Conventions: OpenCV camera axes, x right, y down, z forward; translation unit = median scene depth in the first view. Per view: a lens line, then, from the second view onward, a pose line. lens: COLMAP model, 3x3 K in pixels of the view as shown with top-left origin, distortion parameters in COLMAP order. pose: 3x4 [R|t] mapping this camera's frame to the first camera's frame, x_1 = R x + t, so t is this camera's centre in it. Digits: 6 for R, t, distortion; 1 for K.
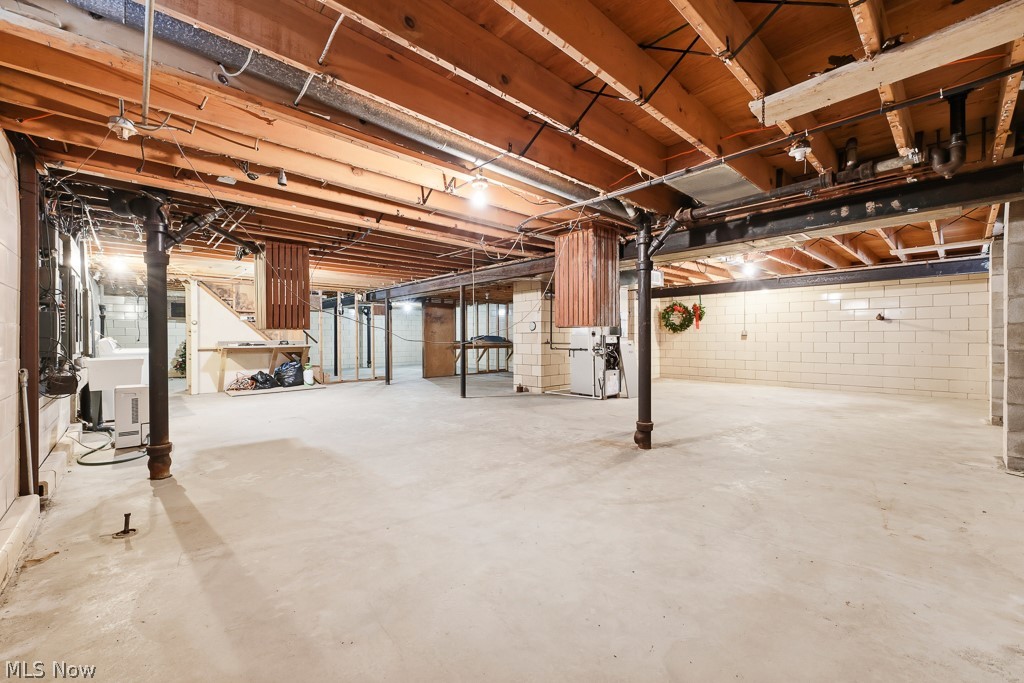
lens RADIAL K [[416.4, 0, 515.4], [0, 416.4, 335.8], [0, 0, 1]] dist [0.012340, -0.002077]
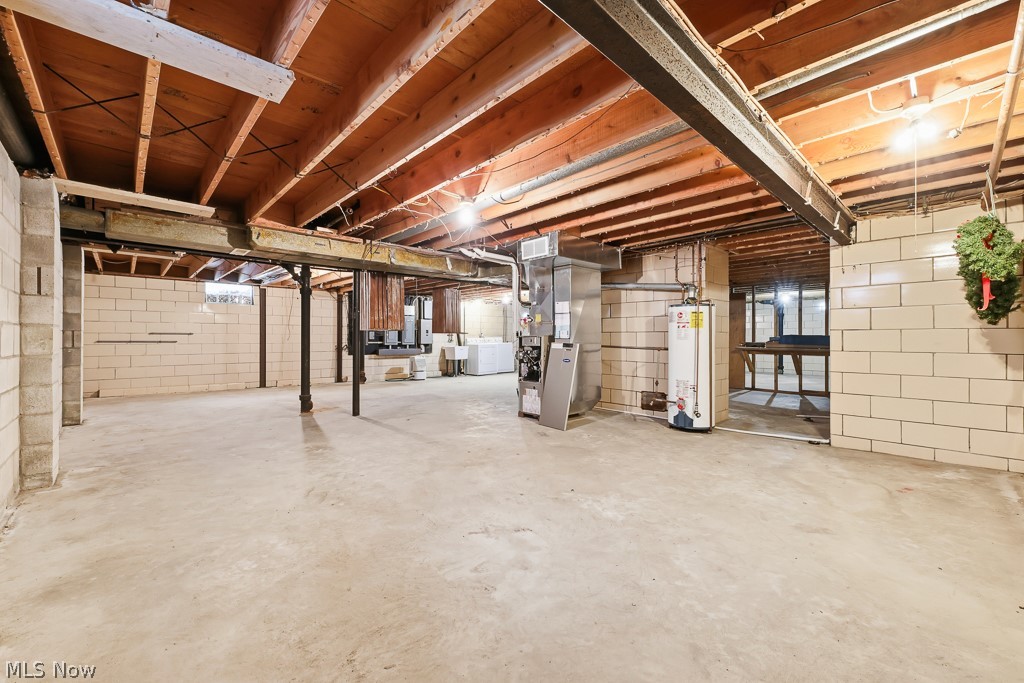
lens RADIAL K [[416.4, 0, 516.3], [0, 416.4, 339.5], [0, 0, 1]] dist [0.012340, -0.002077]
pose [[0.015916, 0.004498, -0.999863, 0.578784], [-0.005024, 0.999978, 0.004419, 0.004778], [0.999861, 0.004953, 0.015938, 0.580454]]
